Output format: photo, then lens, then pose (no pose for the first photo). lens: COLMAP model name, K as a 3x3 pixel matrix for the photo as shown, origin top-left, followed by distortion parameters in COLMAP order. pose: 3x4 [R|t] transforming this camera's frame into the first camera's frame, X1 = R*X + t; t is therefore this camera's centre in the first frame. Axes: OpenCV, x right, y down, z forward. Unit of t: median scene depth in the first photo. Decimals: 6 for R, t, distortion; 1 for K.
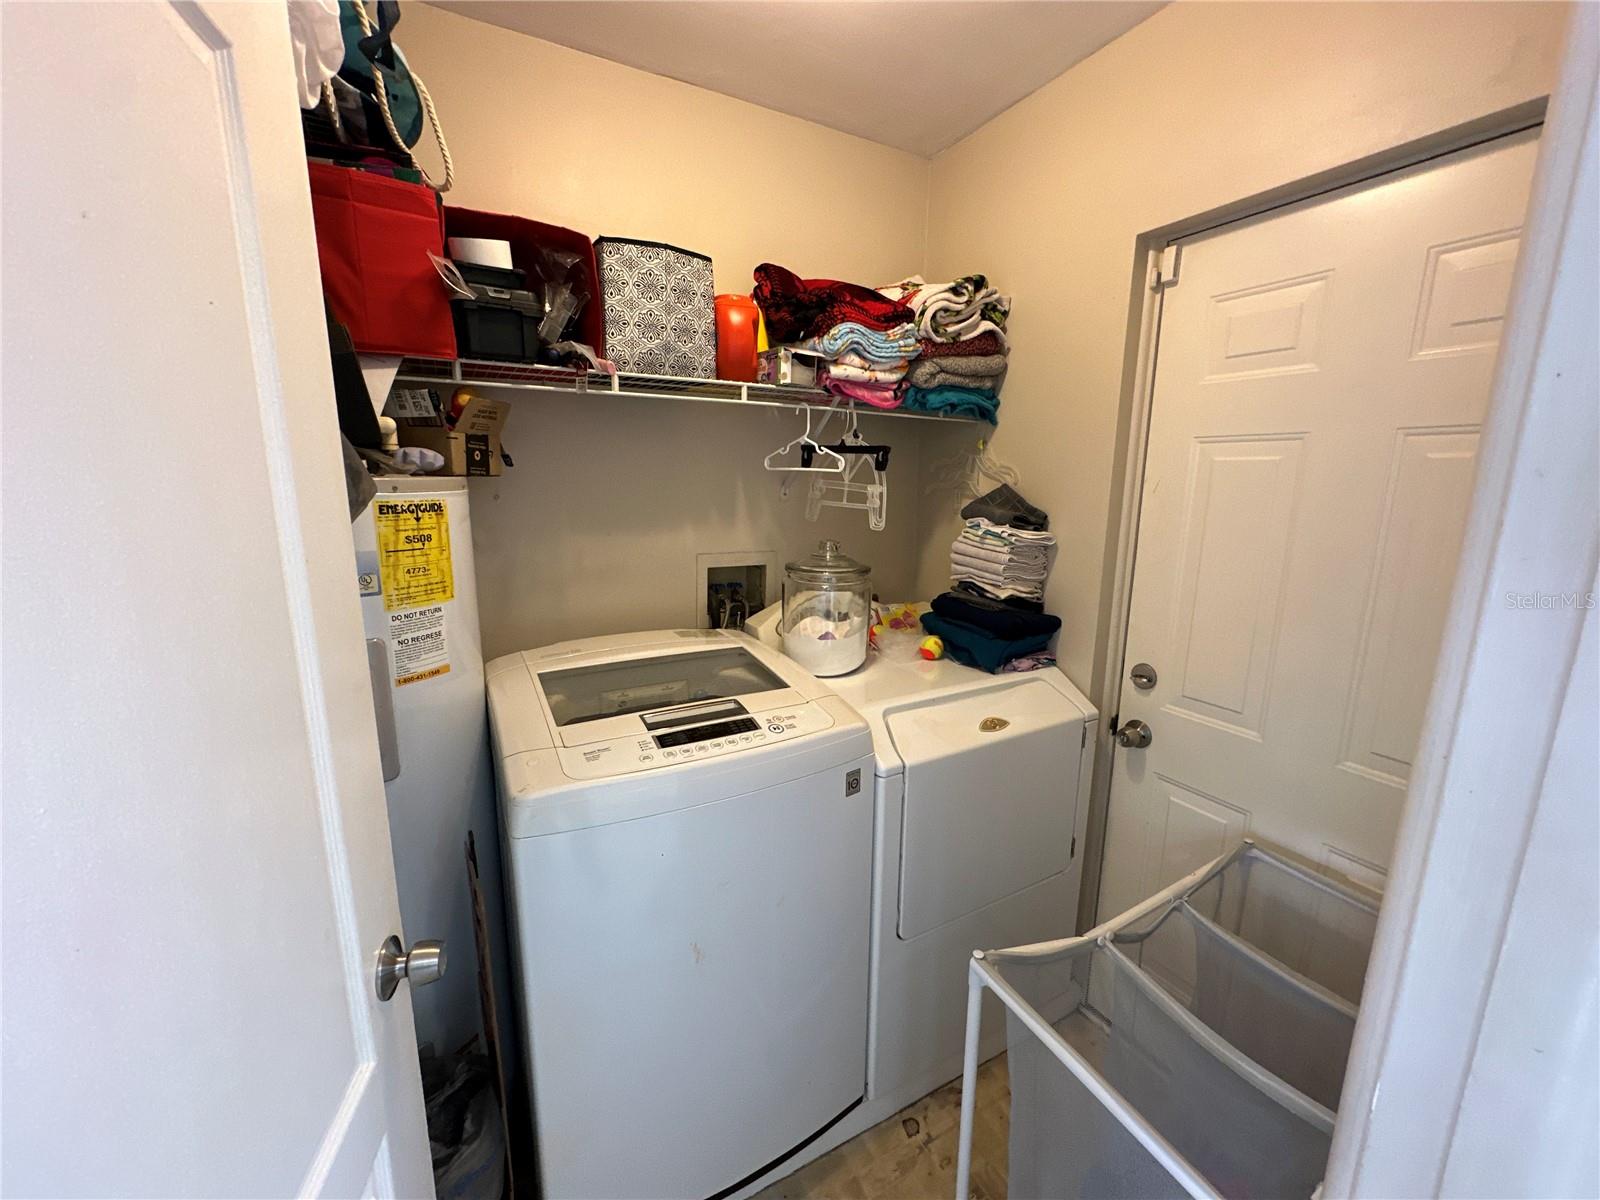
lens RADIAL K [[638.7, 0, 796.1], [0, 638.7, 593.1], [0, 0, 1]] dist [-0.003337, 0.001310]
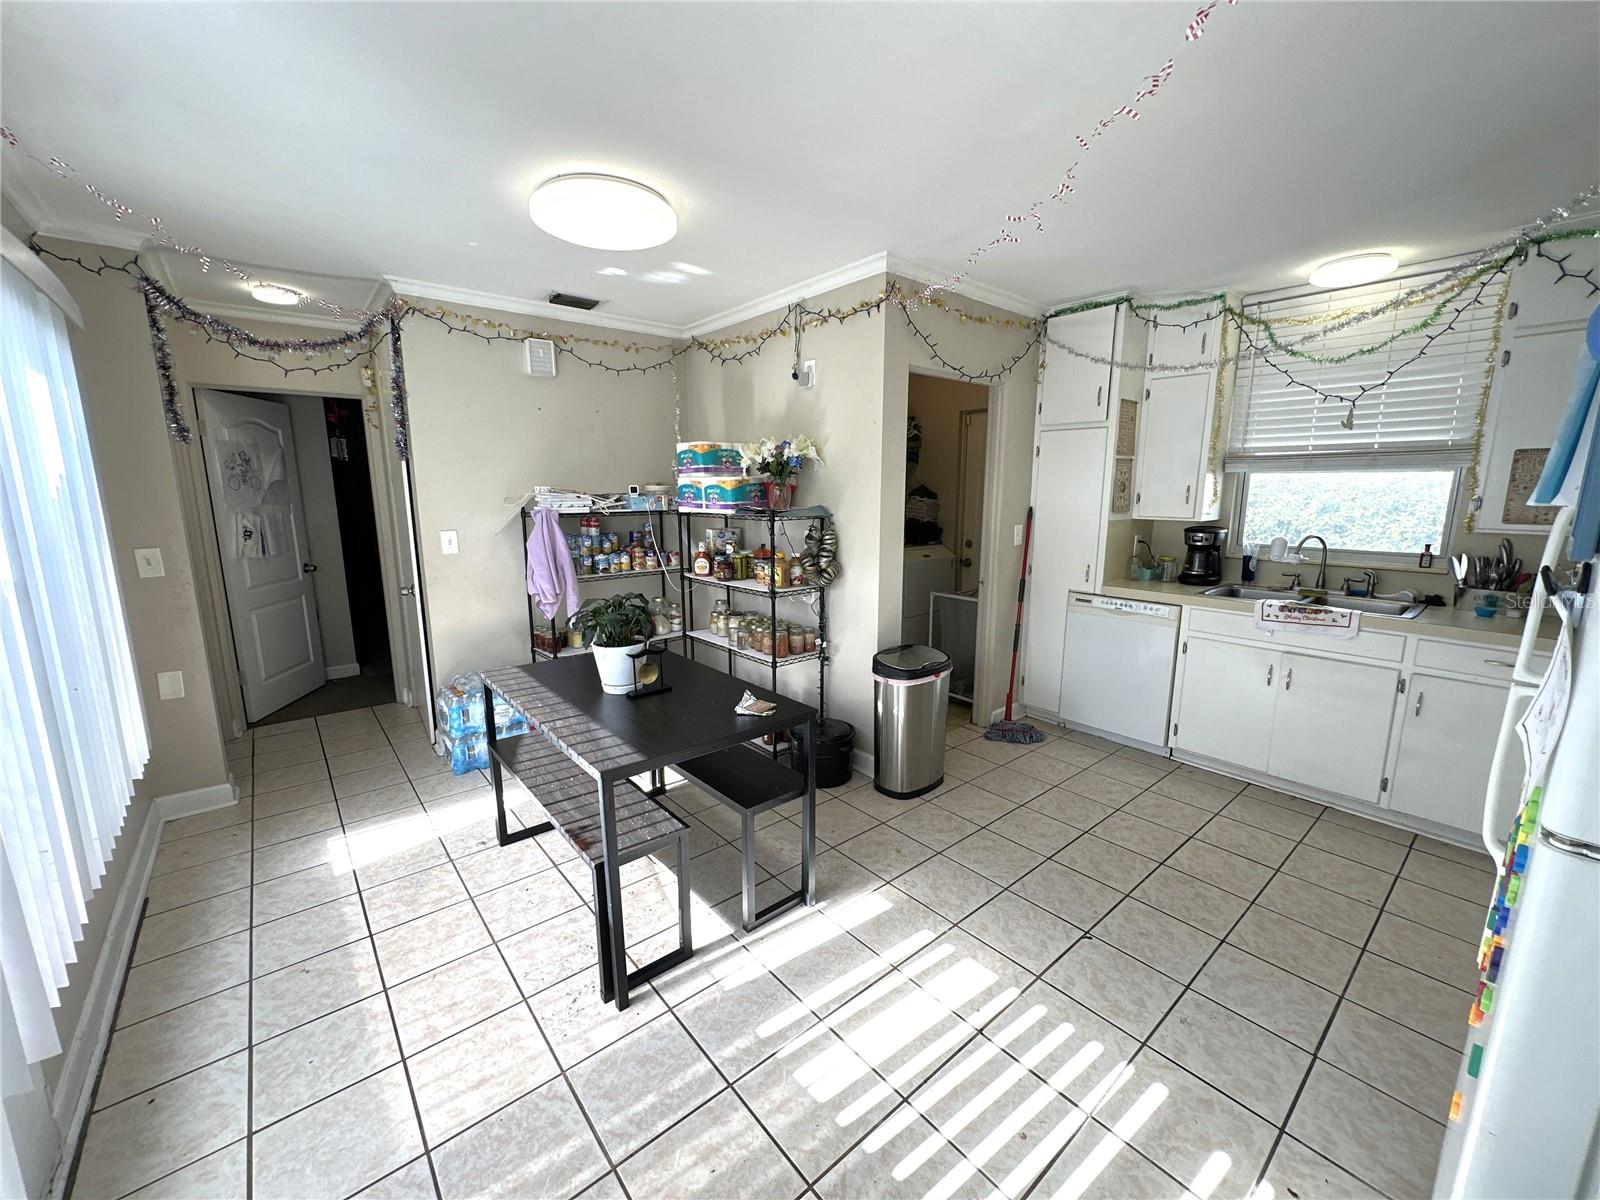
lens RADIAL K [[638.7, 0, 799.0], [0, 638.7, 600.4], [0, 0, 1]] dist [-0.003337, 0.001310]
pose [[0.979839, -0.046669, 0.194261, -0.973973], [0.048379, 0.998821, -0.004067, 0.409298], [-0.193842, 0.013383, 0.980942, -2.079827]]
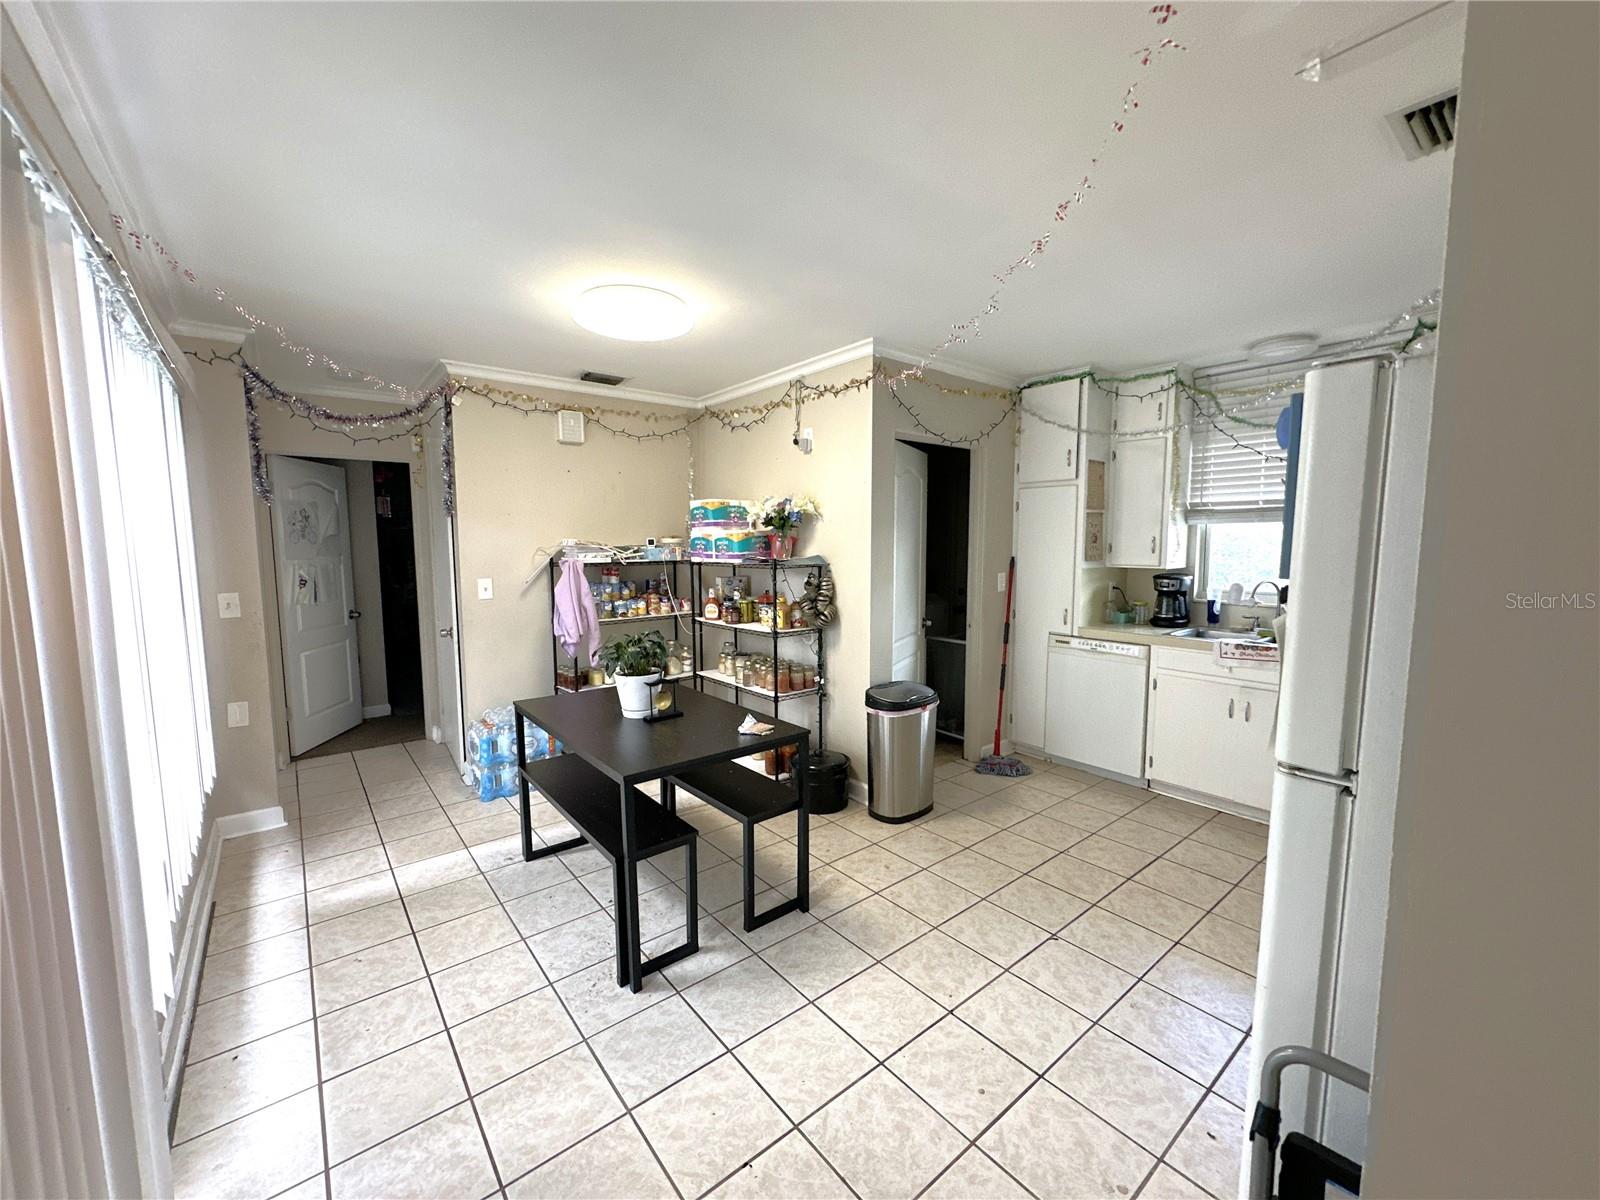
lens RADIAL K [[638.7, 0, 799.1], [0, 638.7, 600.9], [0, 0, 1]] dist [-0.003337, 0.001310]
pose [[0.982859, -0.031777, 0.181601, -0.981242], [0.048348, 0.994985, -0.087562, 0.461803], [-0.177907, 0.094841, 0.979466, -2.308030]]
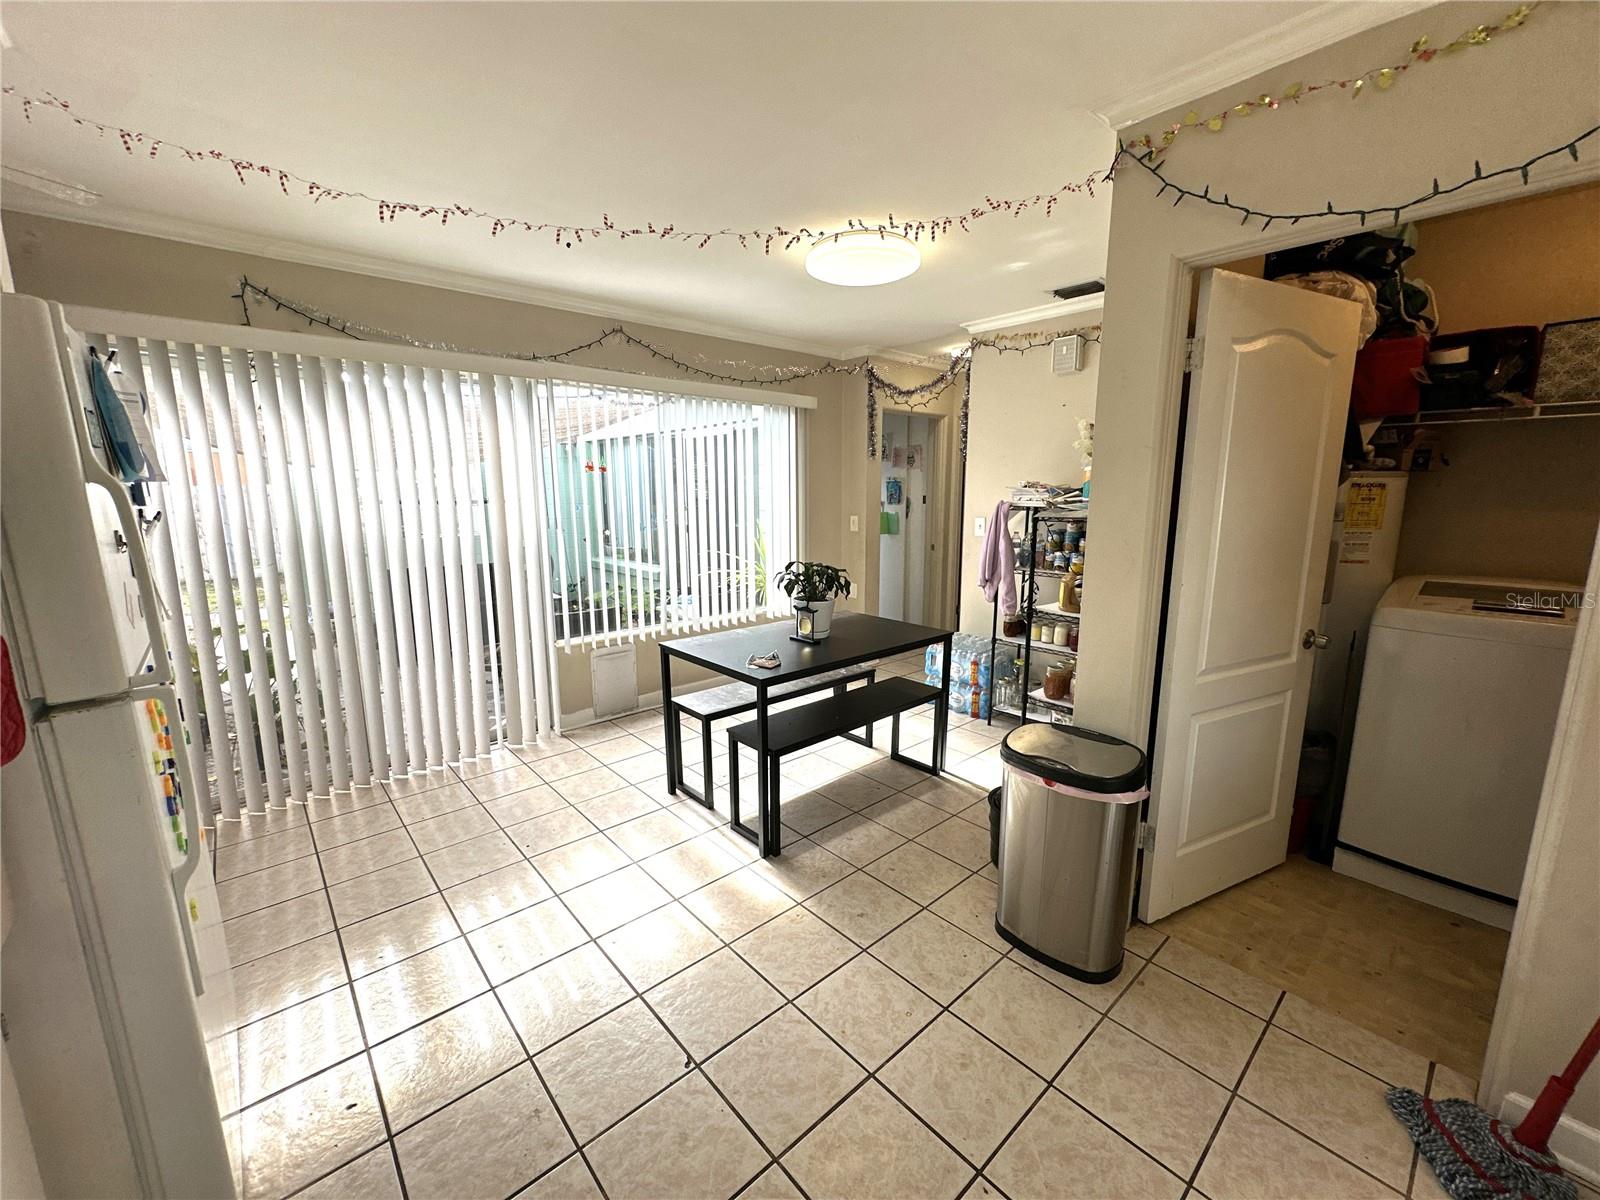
lens RADIAL K [[638.7, 0, 798.1], [0, 638.7, 602.3], [0, 0, 1]] dist [-0.003337, 0.001310]
pose [[0.225679, 0.163048, -0.960460, 0.837972], [-0.176348, 0.976445, 0.124325, 0.247745], [0.958108, 0.141318, 0.249116, -1.022272]]
